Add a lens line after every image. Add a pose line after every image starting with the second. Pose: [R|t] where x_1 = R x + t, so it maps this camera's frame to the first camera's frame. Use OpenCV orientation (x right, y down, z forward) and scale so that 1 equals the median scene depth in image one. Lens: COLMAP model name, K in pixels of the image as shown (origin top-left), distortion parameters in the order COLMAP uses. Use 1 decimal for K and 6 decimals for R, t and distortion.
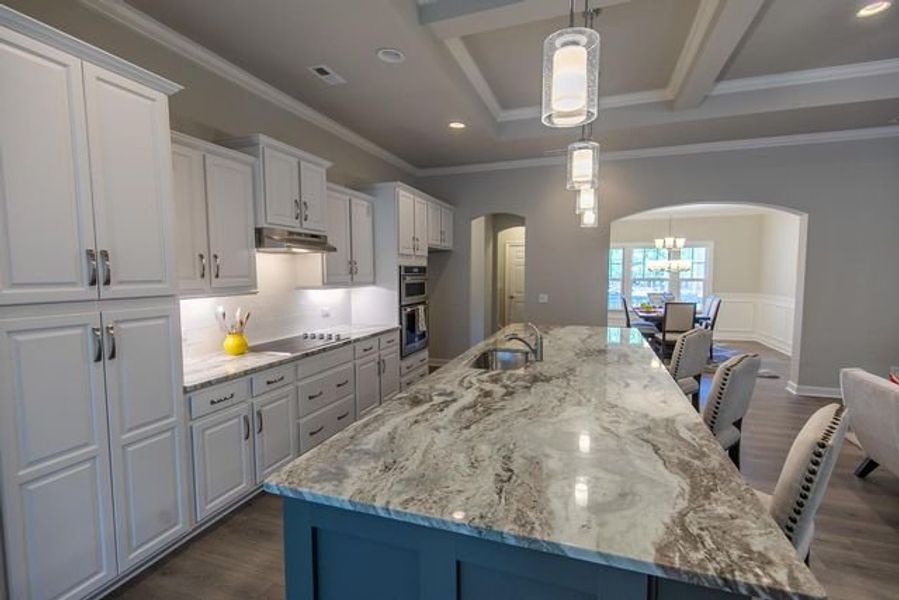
lens RADIAL K [[401.3, 0, 453.9], [0, 401.3, 300.7], [0, 0, 1]] dist [0.004361, 0.000187]
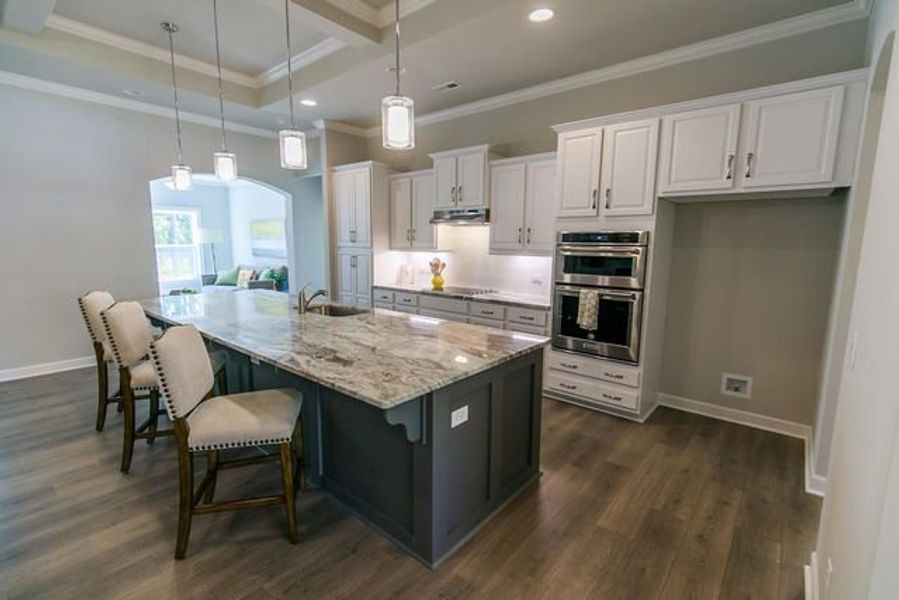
lens RADIAL K [[414.6, 0, 449.5], [0, 414.6, 300.0], [0, 0, 1]] dist [0.001407, -0.000276]
pose [[-0.366019, 0.137086, -0.920455, 0.982771], [-0.074700, 0.981571, 0.175893, -0.115579], [0.927605, 0.133138, -0.349033, 1.520965]]
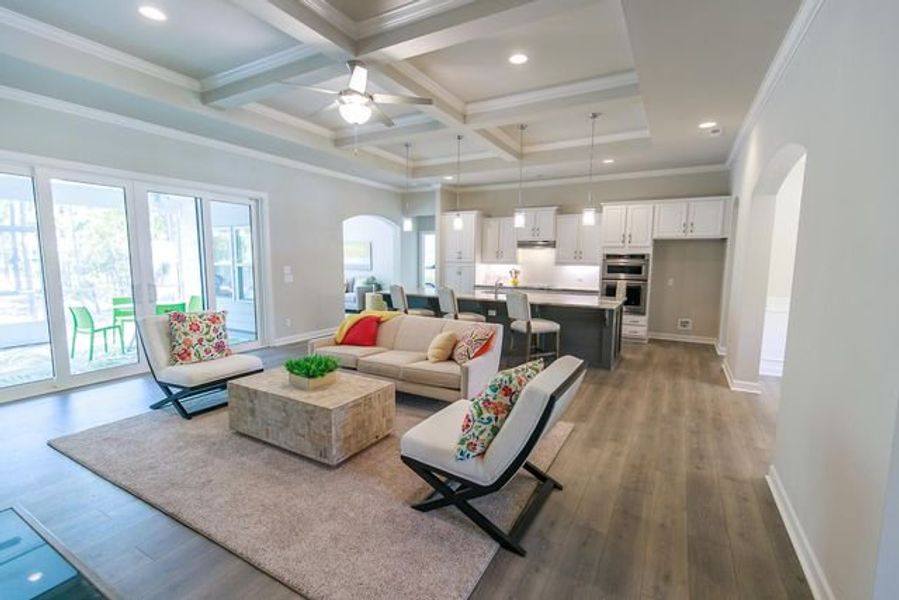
lens RADIAL K [[401.3, 0, 453.9], [0, 401.3, 300.7], [0, 0, 1]] dist [0.004361, 0.000187]
pose [[-0.177277, 0.105554, -0.978484, 2.161642], [-0.083406, 0.989044, 0.121804, -0.064896], [0.980620, 0.103205, -0.166531, 0.964612]]
